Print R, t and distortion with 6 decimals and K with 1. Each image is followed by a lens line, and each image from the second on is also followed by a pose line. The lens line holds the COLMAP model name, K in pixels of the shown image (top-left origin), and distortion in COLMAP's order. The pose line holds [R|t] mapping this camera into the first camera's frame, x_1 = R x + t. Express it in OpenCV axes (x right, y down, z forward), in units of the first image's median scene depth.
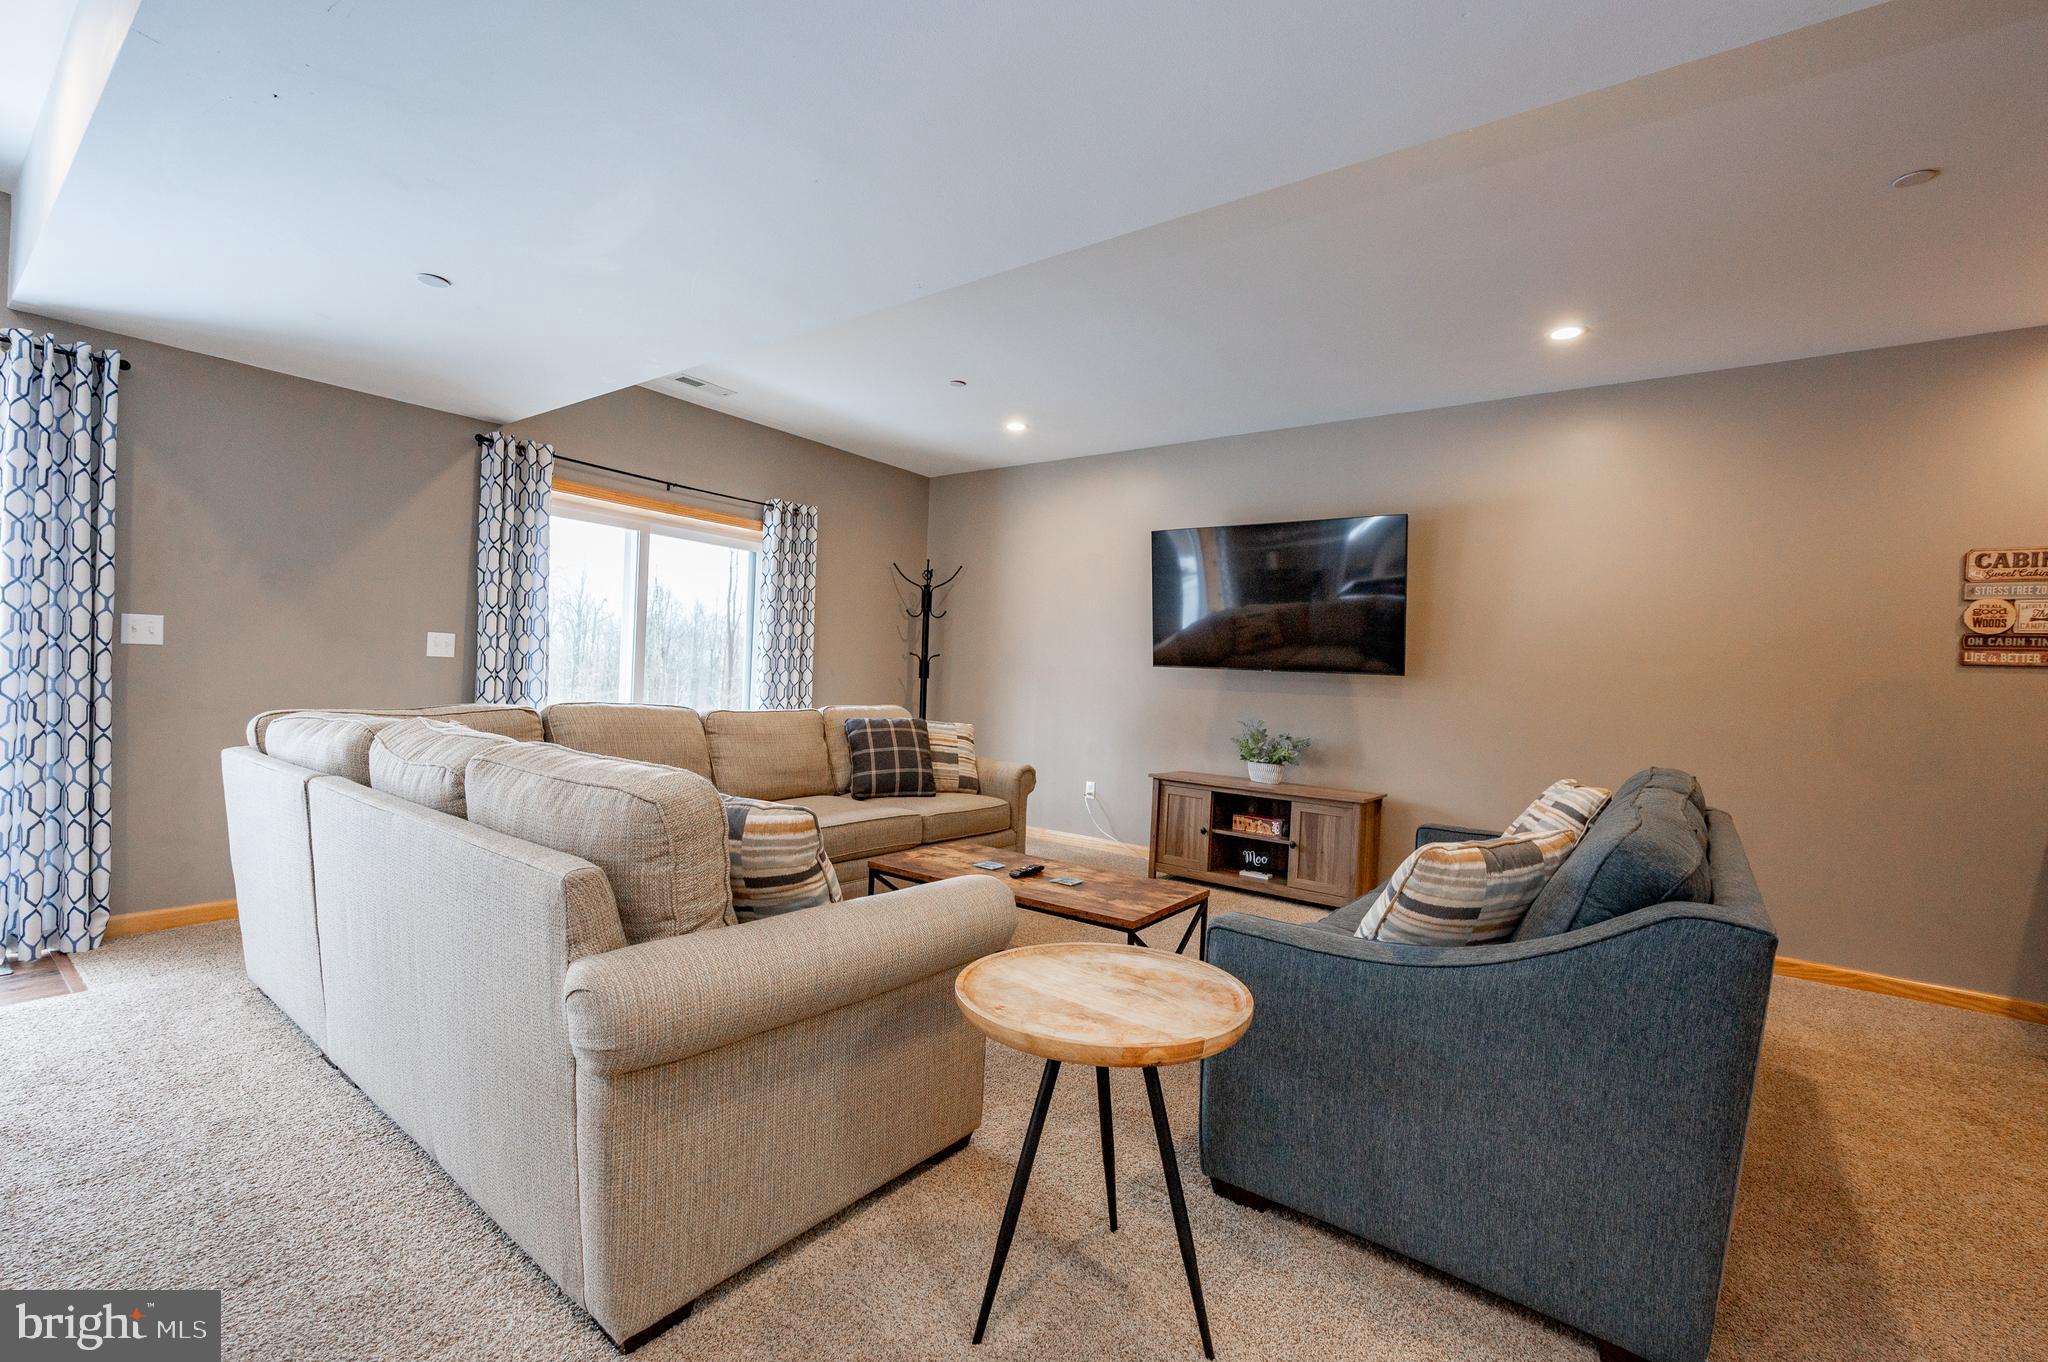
lens RADIAL K [[872.5, 0, 1031.2], [0, 872.5, 685.4], [0, 0, 1]] dist [0.000730, 0.000363]
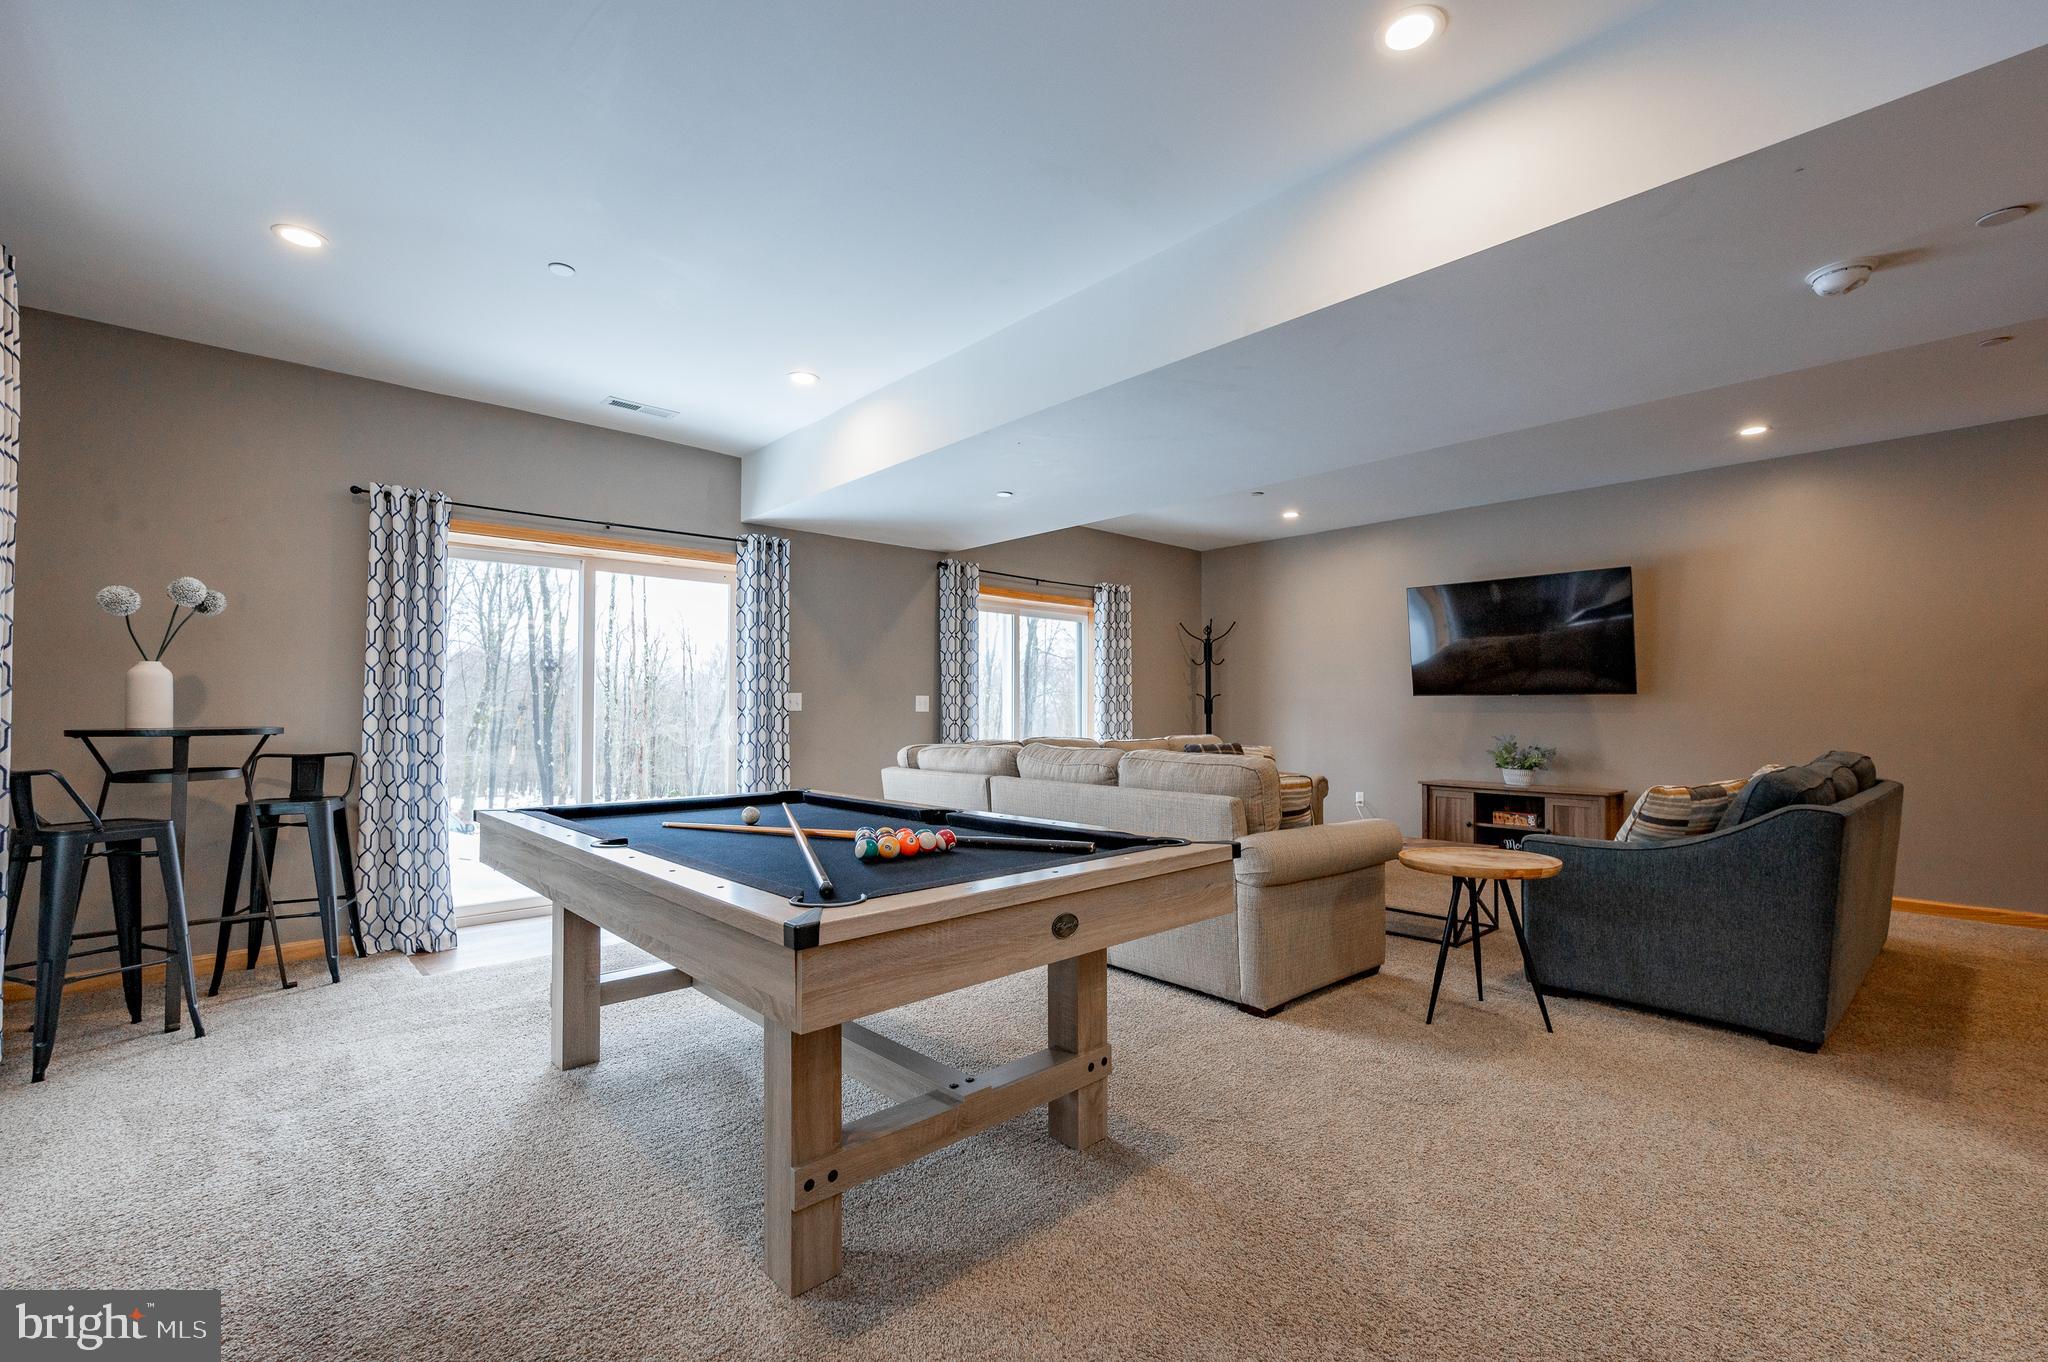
lens RADIAL K [[901.5, 0, 1030.7], [0, 901.5, 691.0], [0, 0, 1]] dist [-0.000788, -0.000193]
pose [[0.980956, -0.046973, -0.188462, -0.182583], [0.039921, 0.998359, -0.041047, 0.002707], [0.190081, 0.032742, 0.981222, -0.437622]]
